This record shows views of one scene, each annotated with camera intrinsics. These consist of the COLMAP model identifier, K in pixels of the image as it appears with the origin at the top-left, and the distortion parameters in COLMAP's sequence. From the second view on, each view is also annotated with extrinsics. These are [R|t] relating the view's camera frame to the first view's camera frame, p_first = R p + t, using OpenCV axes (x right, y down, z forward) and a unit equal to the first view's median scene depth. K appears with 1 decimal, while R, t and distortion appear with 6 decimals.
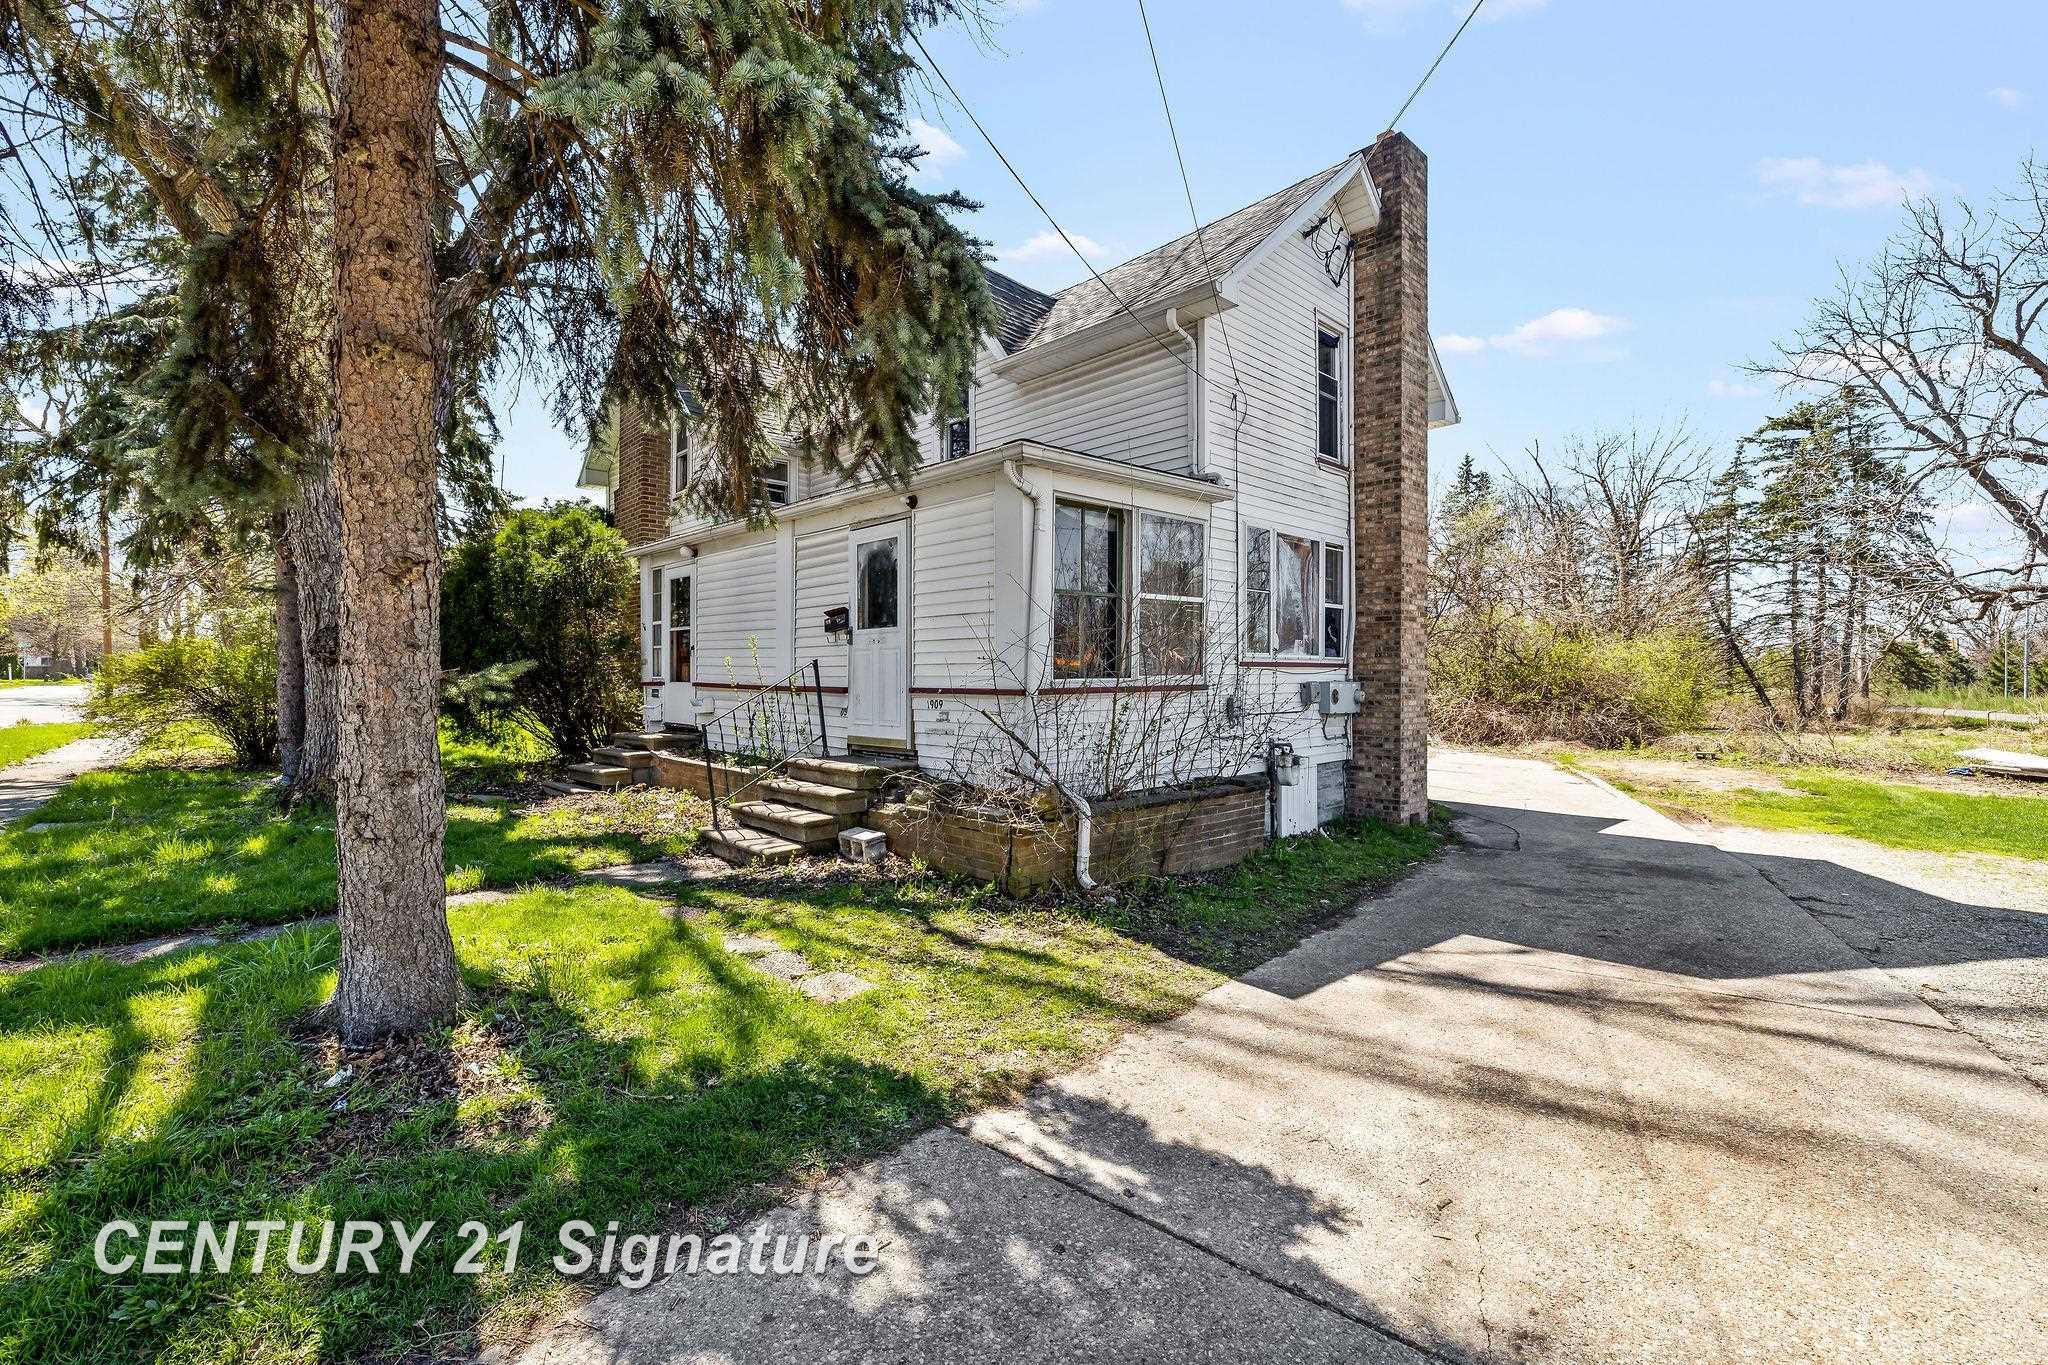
lens RADIAL K [[856.5, 0, 1023.9], [0, 856.5, 662.8], [0, 0, 1]] dist [0.001481, 0.000080]
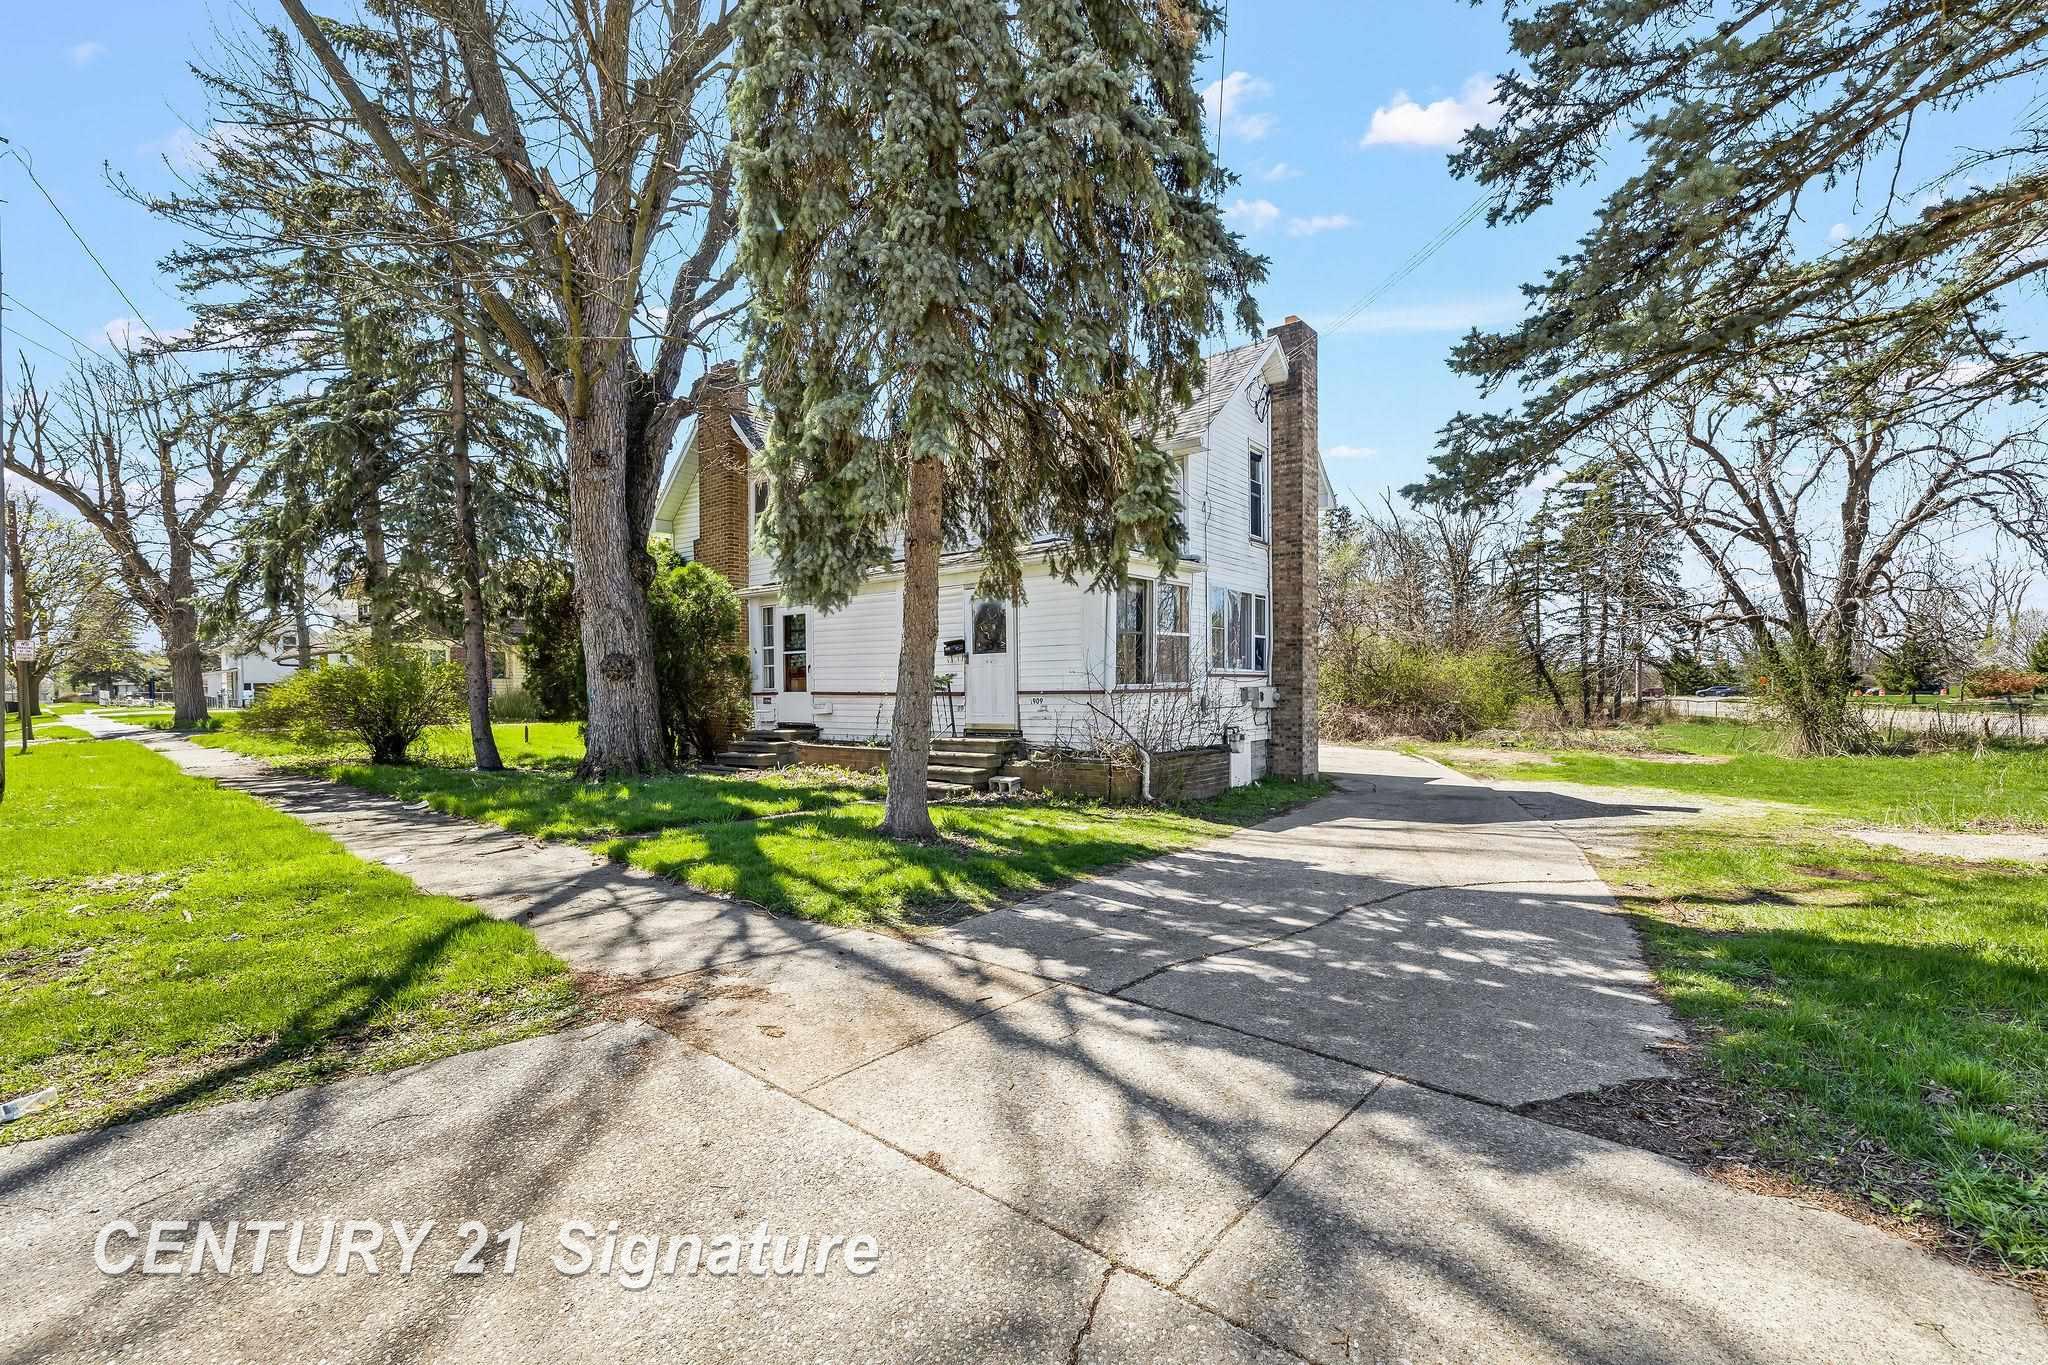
lens RADIAL K [[859.8, 0, 1021.7], [0, 859.8, 689.8], [0, 0, 1]] dist [0.002256, 0.000226]
pose [[0.990863, -0.008611, 0.134594, -0.248917], [0.006872, 0.999887, 0.013378, 0.004022], [-0.134694, -0.012331, 0.990811, -0.425722]]
